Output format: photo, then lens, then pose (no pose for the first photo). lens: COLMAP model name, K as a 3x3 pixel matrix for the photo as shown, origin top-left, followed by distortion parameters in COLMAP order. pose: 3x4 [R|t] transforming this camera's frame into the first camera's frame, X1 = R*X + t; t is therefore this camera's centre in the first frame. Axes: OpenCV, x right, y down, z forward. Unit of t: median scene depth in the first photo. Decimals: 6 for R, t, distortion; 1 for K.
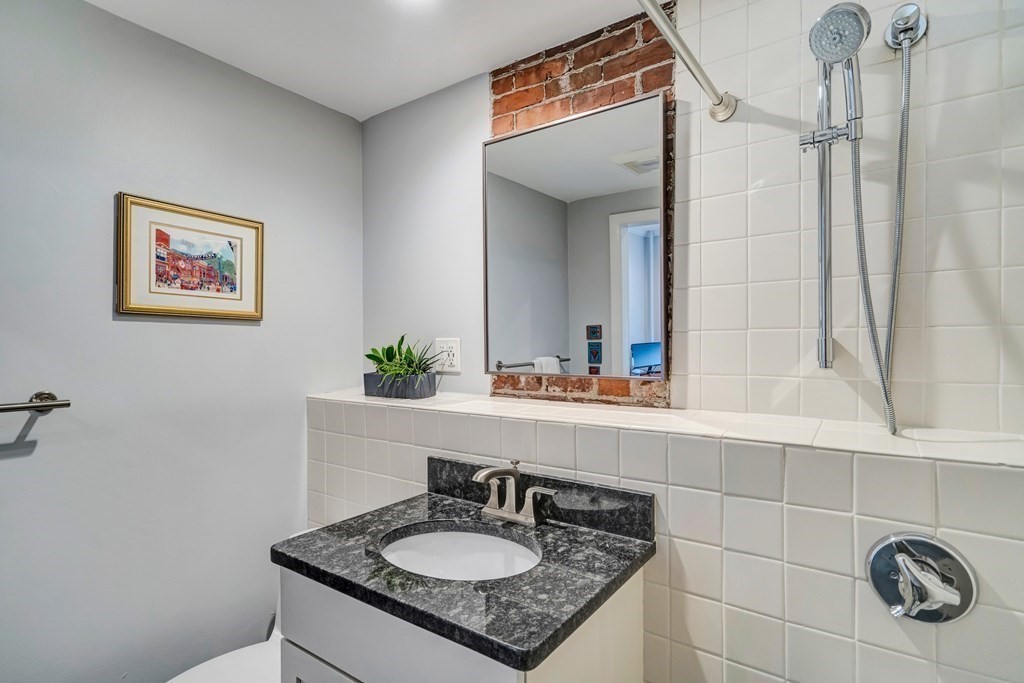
lens RADIAL K [[525.8, 0, 503.4], [0, 525.8, 344.5], [0, 0, 1]] dist [-0.002183, 0.003507]
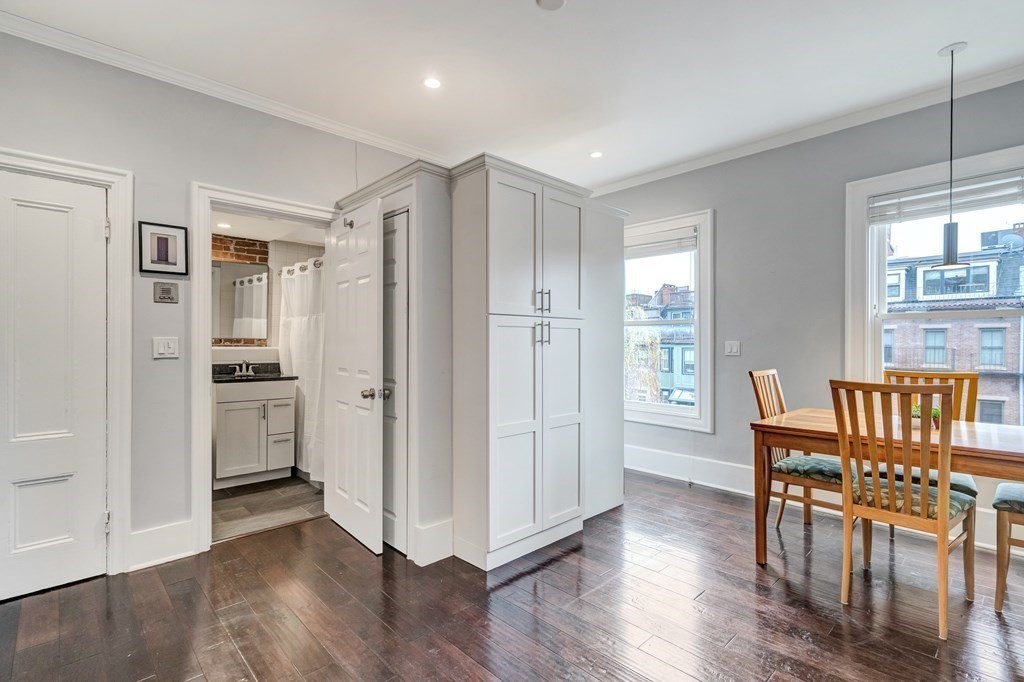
lens RADIAL K [[474.8, 0, 504.9], [0, 474.8, 347.2], [0, 0, 1]] dist [0.003627, -0.000111]
pose [[0.167088, -0.010050, 0.985891, -2.525222], [-0.011454, 0.999861, 0.012133, 0.058400], [-0.985876, -0.013320, 0.166949, -1.173027]]
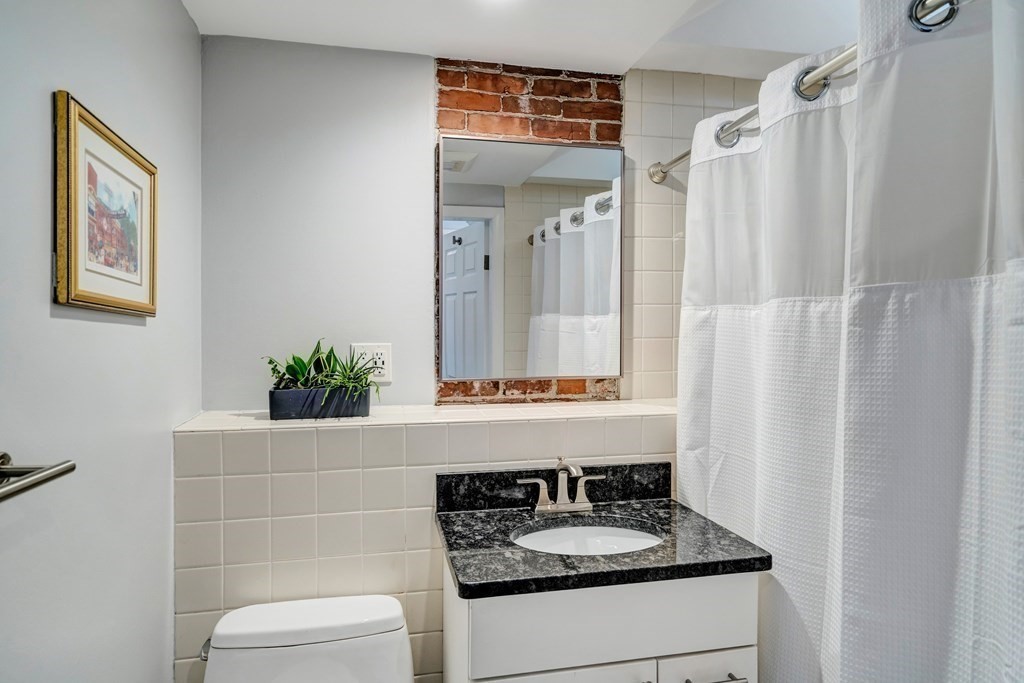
lens RADIAL K [[647.2, 0, 511.8], [0, 647.2, 338.6], [0, 0, 1]] dist [0.006548, -0.003756]
pose [[0.654646, 0.000846, 0.755935, -0.896850], [0.002242, 0.999993, -0.003061, -0.018448], [-0.755932, 0.003699, 0.654639, 0.163497]]
